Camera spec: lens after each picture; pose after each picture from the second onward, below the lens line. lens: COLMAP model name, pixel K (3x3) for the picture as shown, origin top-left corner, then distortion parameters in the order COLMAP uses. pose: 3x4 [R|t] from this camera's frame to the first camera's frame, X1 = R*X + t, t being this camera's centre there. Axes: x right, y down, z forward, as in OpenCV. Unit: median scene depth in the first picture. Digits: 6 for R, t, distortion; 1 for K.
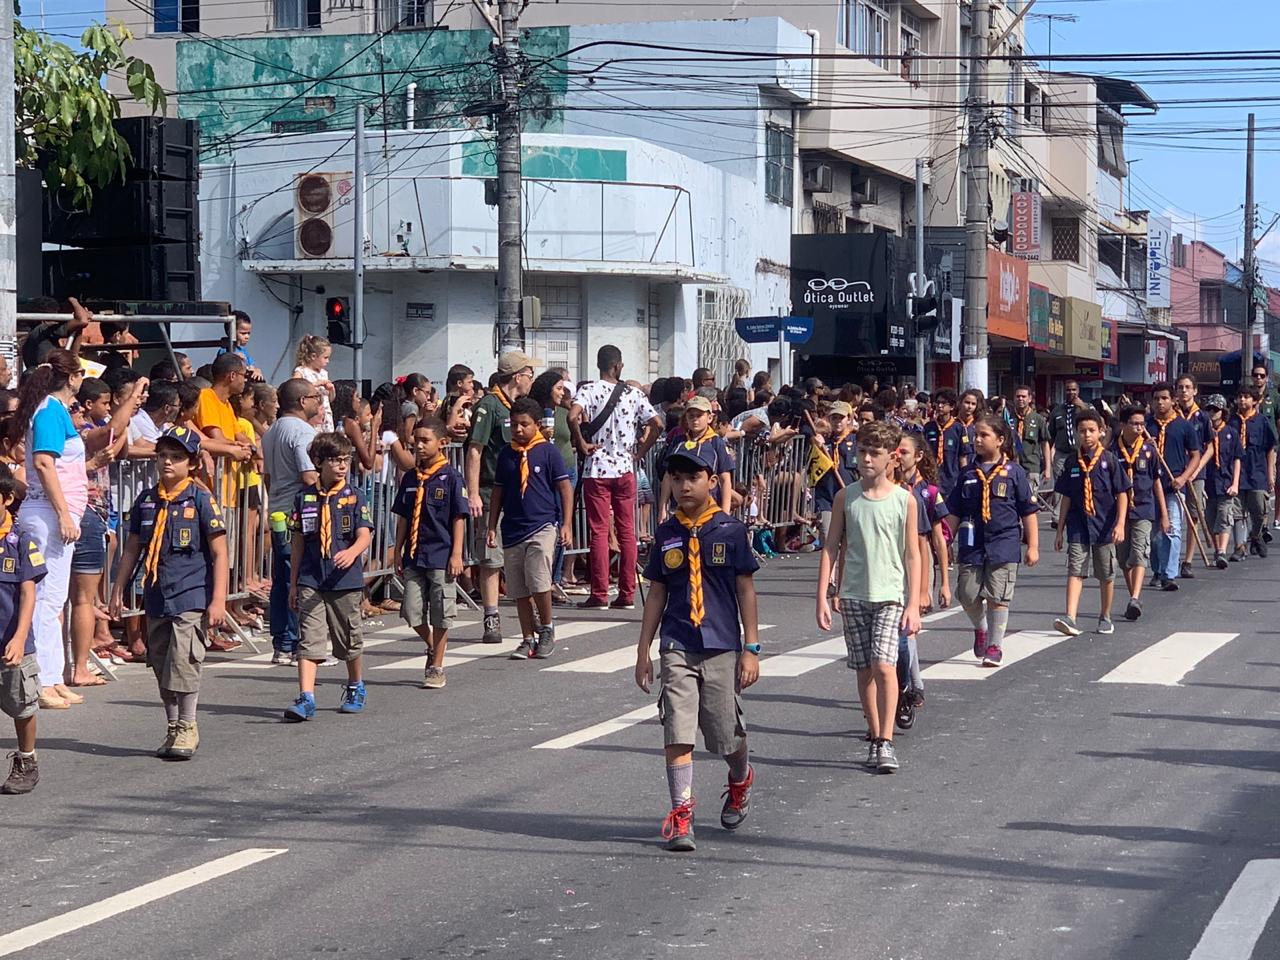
lens RADIAL K [[3298.0, 0, 640.0], [0, 3298.0, 480.0], [0, 0, 1]] dist [-0.013839, 0.799226]
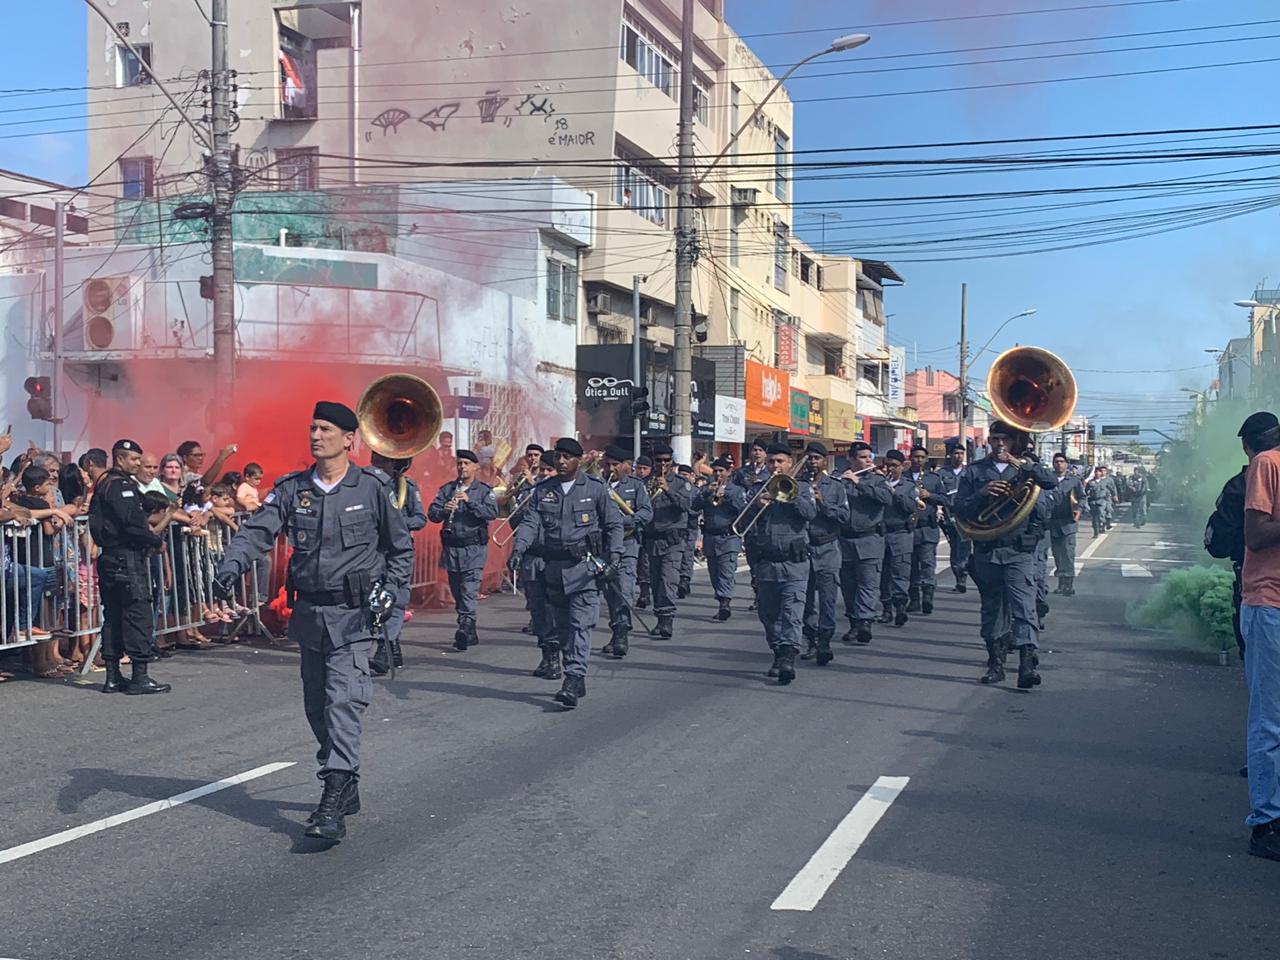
lens RADIAL K [[1740.5, 0, 640.0], [0, 1740.5, 480.0], [0, 0, 1]] dist [0.261453, -1.029733]
pose [[0.999731, -0.001219, -0.023153, 0.105941], [0.000816, 0.999848, -0.017402, -0.009070], [0.023171, 0.017379, 0.999580, 0.357199]]
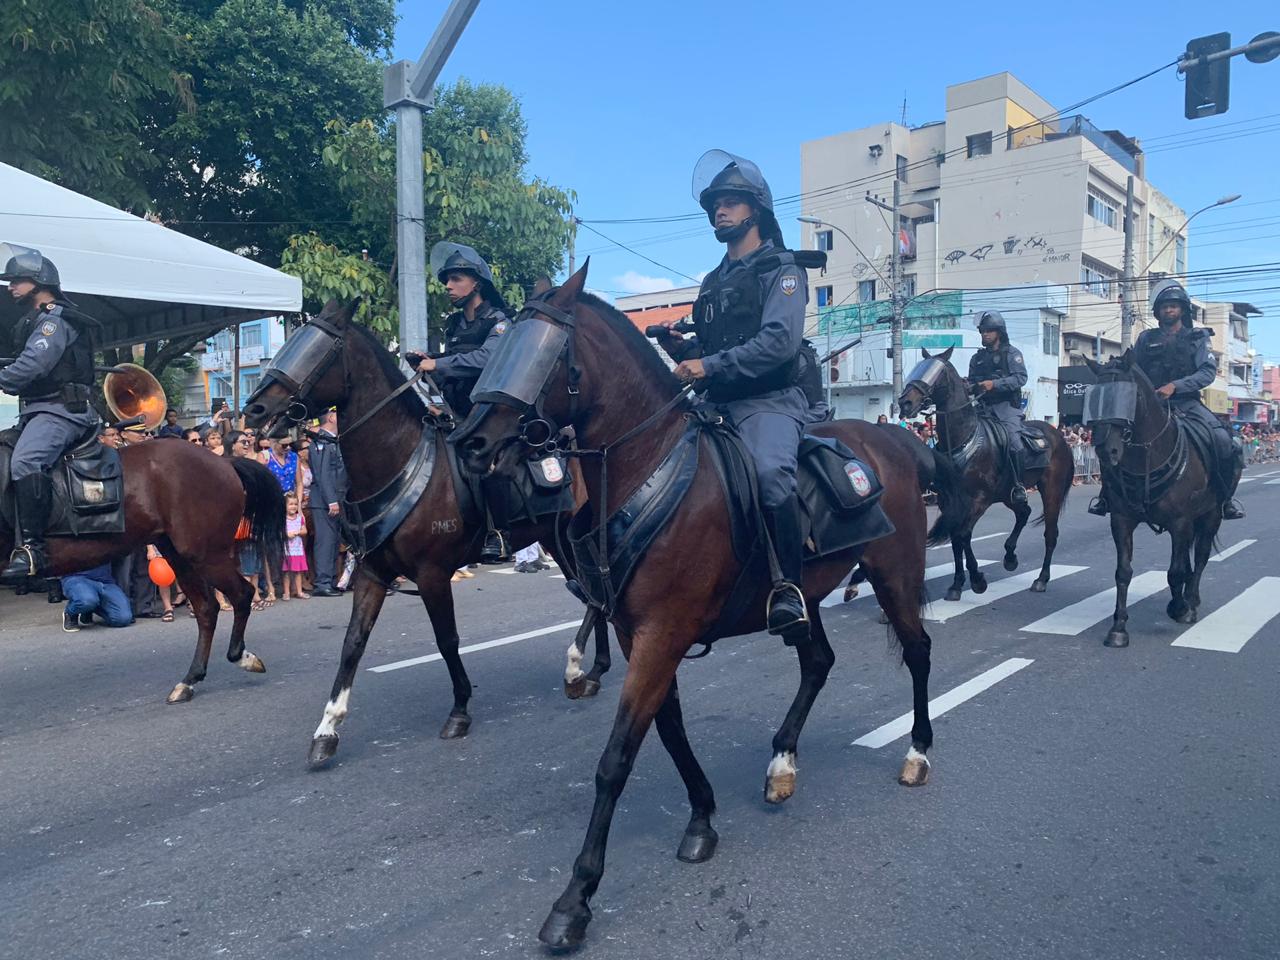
lens RADIAL K [[990.7, 0, 625.8], [0, 990.7, 491.3], [0, 0, 1]] dist [0.006501, 0.001801]
pose [[0.903551, 0.005230, -0.428448, 0.087555], [0.007999, 0.999545, 0.029070, -0.004781], [0.428405, -0.029694, 0.903099, 0.203949]]
